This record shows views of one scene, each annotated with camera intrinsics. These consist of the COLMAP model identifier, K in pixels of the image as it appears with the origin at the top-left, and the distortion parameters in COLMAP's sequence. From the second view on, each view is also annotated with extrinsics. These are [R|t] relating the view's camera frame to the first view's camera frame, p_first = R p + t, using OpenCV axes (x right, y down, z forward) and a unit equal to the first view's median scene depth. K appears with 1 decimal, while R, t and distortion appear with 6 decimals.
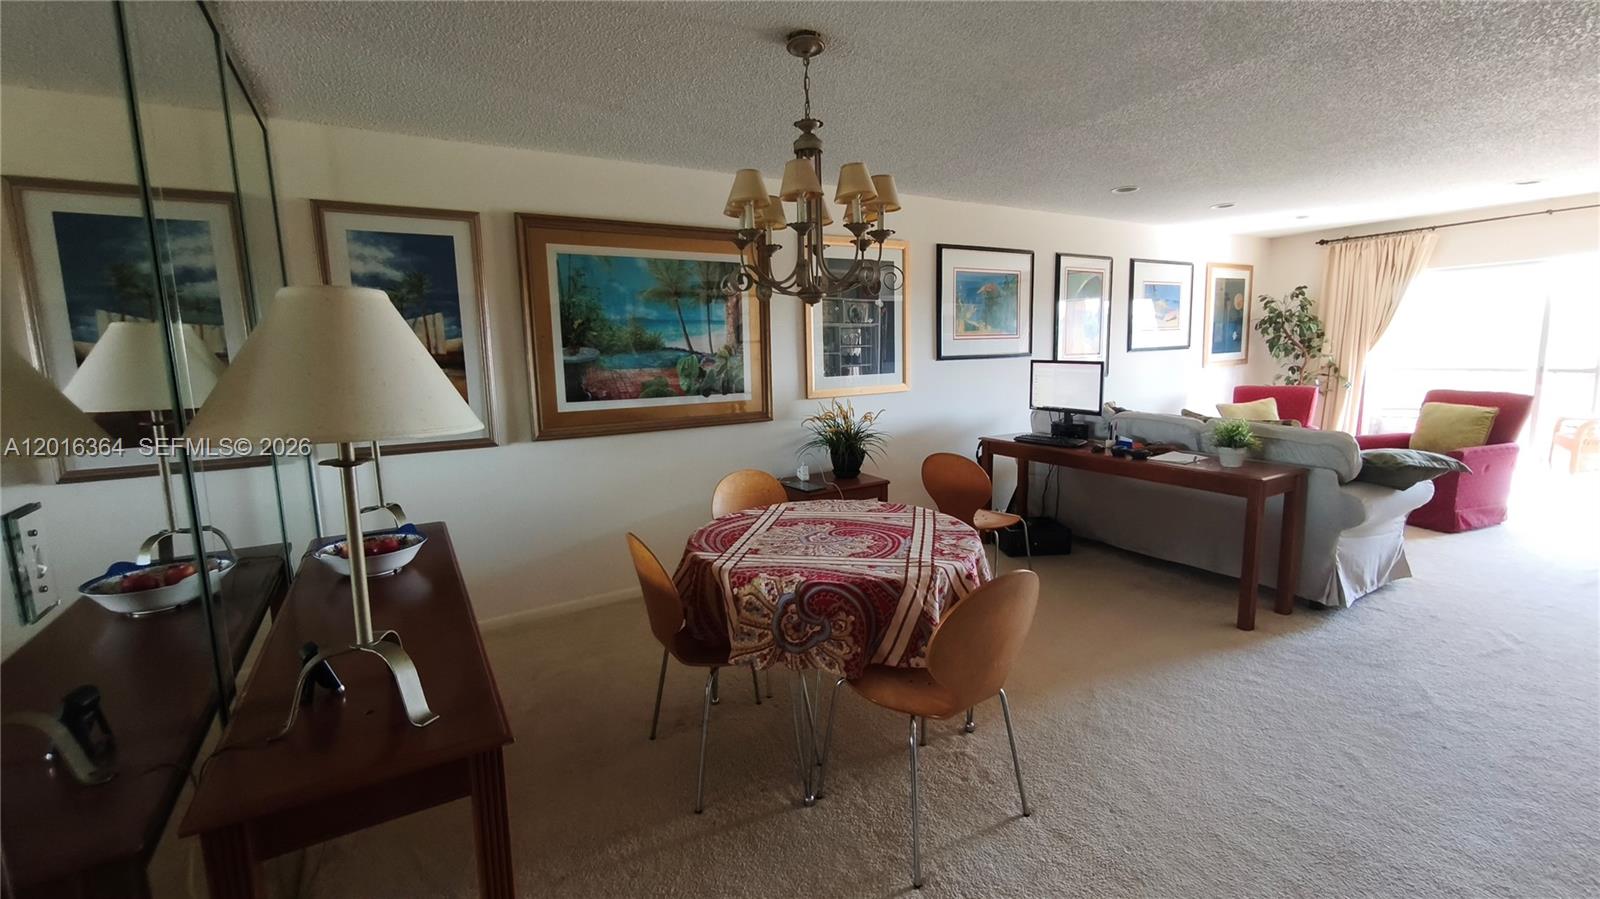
lens RADIAL K [[668.9, 0, 800.3], [0, 668.9, 444.6], [0, 0, 1]] dist [-0.002566, 0.000609]
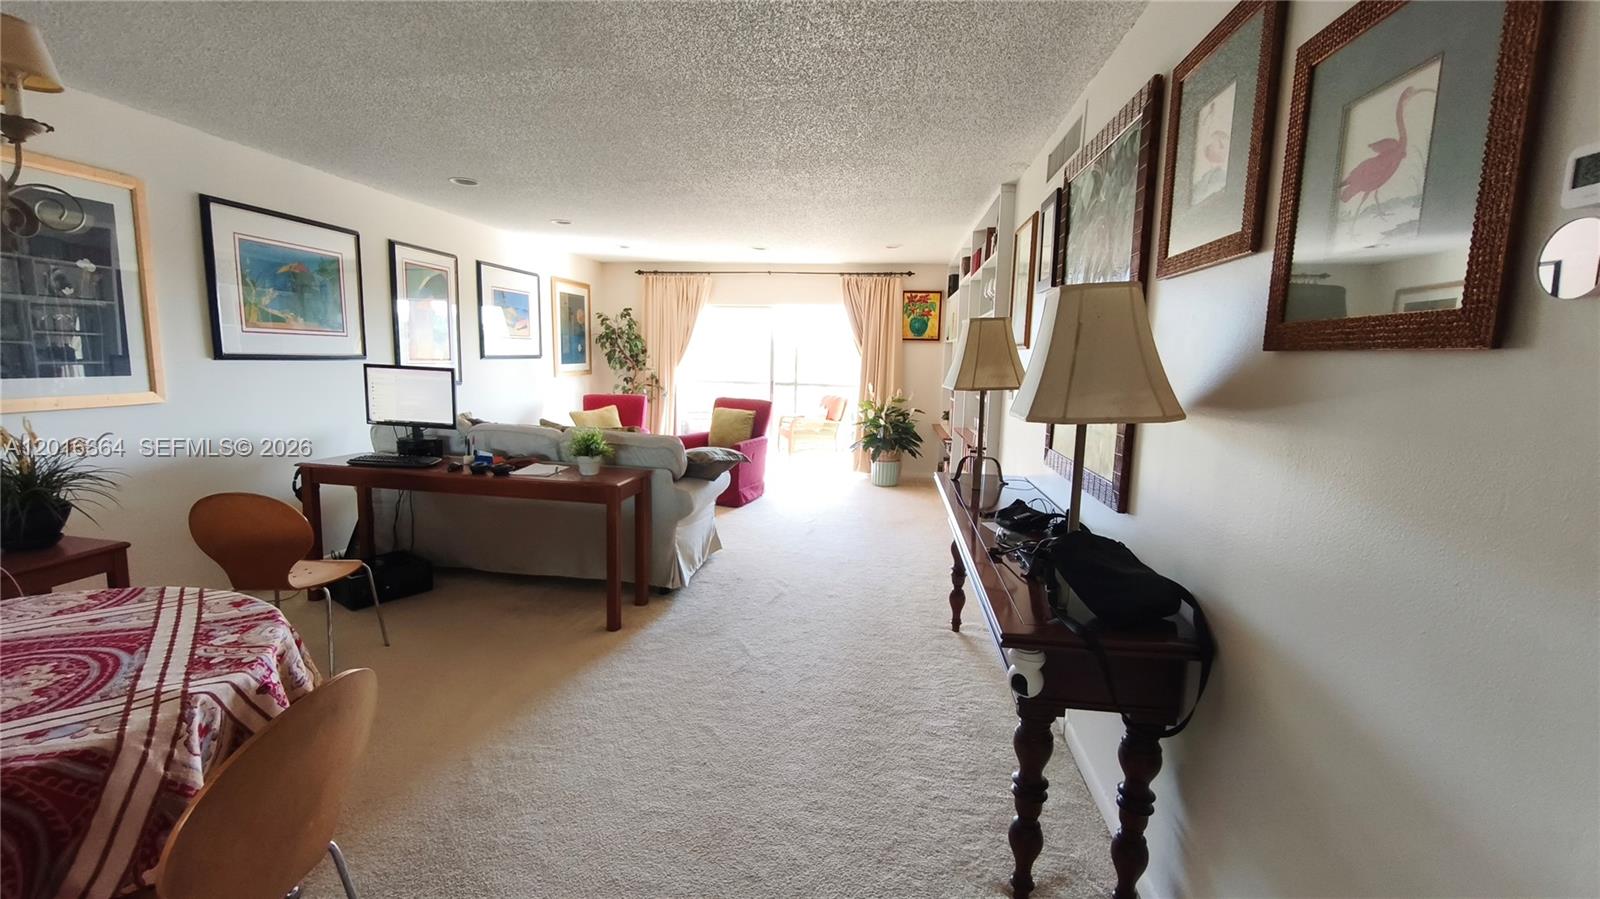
lens RADIAL K [[668.9, 0, 797.7], [0, 668.9, 448.5], [0, 0, 1]] dist [-0.002566, 0.000609]
pose [[0.629921, -0.062542, 0.774137, 0.043805], [0.066493, 0.997436, 0.026476, -0.010358], [-0.773808, 0.034797, 0.632464, 0.082631]]
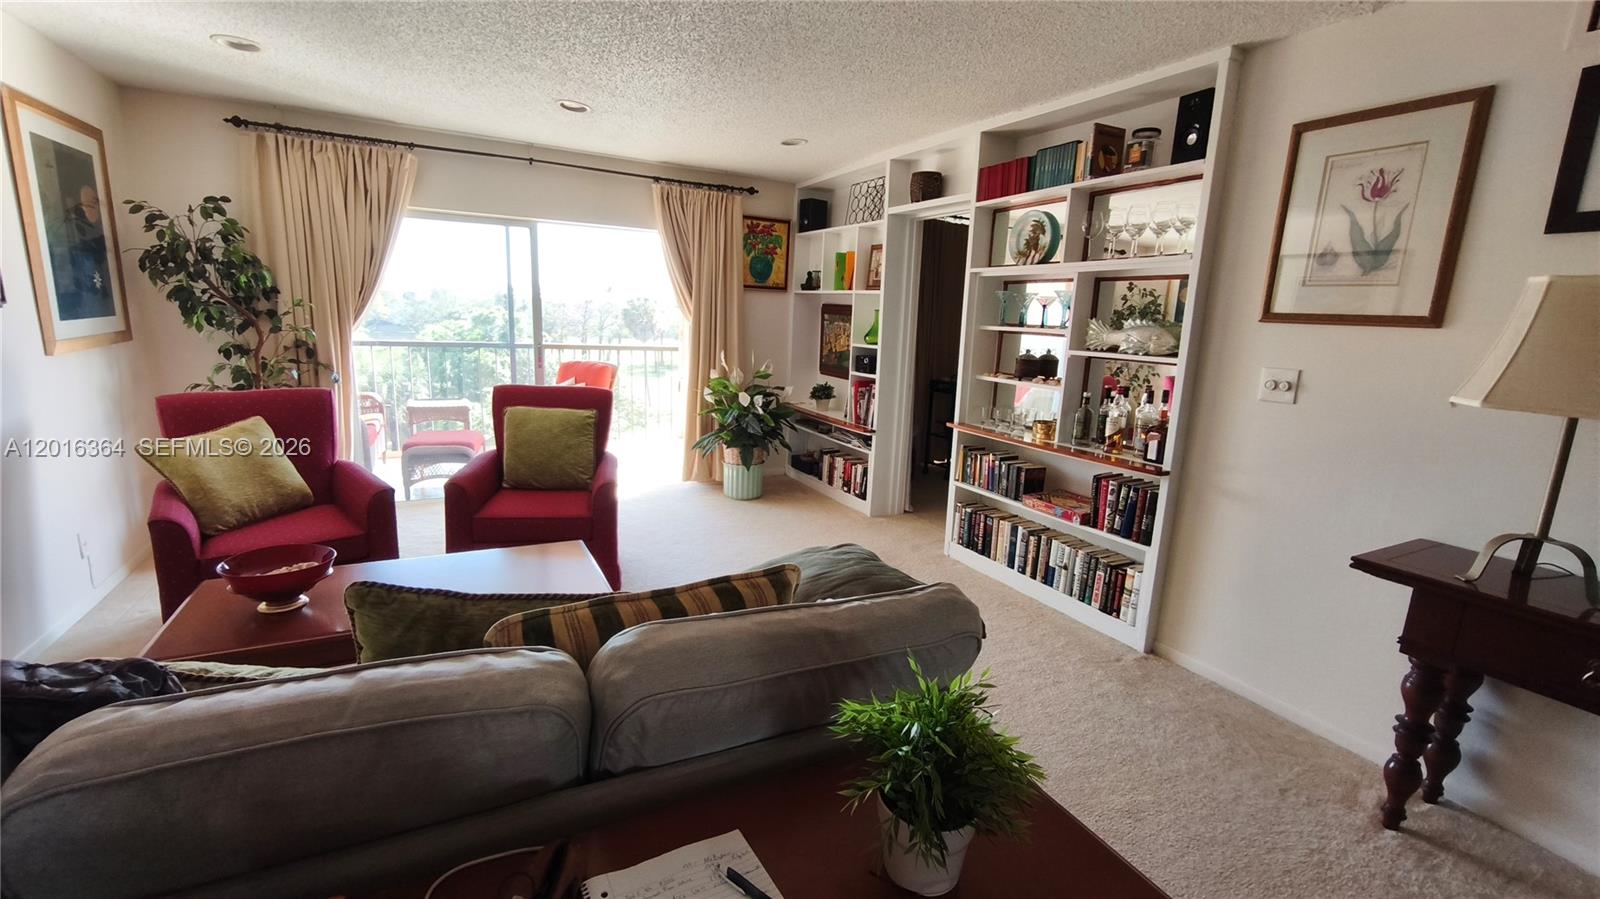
lens RADIAL K [[668.9, 0, 800.1], [0, 668.9, 447.5], [0, 0, 1]] dist [-0.002566, 0.000609]
pose [[0.061725, -0.163421, 0.984624, 0.338078], [0.093945, 0.983076, 0.157275, -0.123218], [-0.993662, 0.082793, 0.076033, 0.795539]]
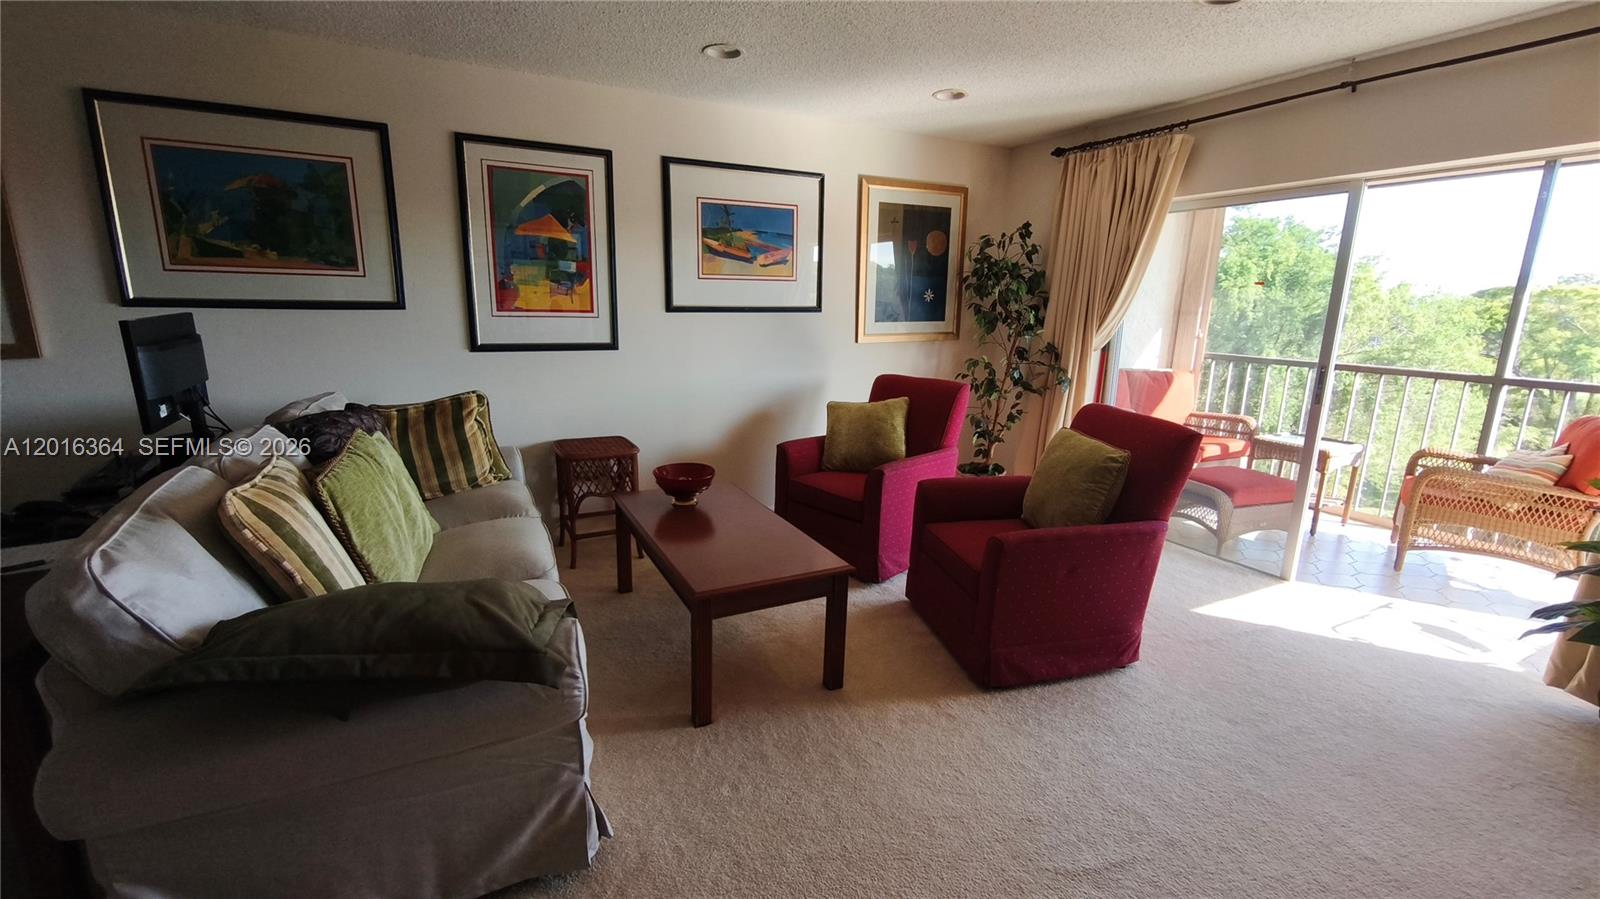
lens RADIAL K [[668.9, 0, 794.0], [0, 668.9, 443.7], [0, 0, 1]] dist [-0.002566, 0.000609]
pose [[0.996225, 0.062756, -0.059978, 0.907539], [-0.058086, 0.995363, 0.076665, -0.096982], [0.064512, -0.072892, 0.995251, 0.519247]]
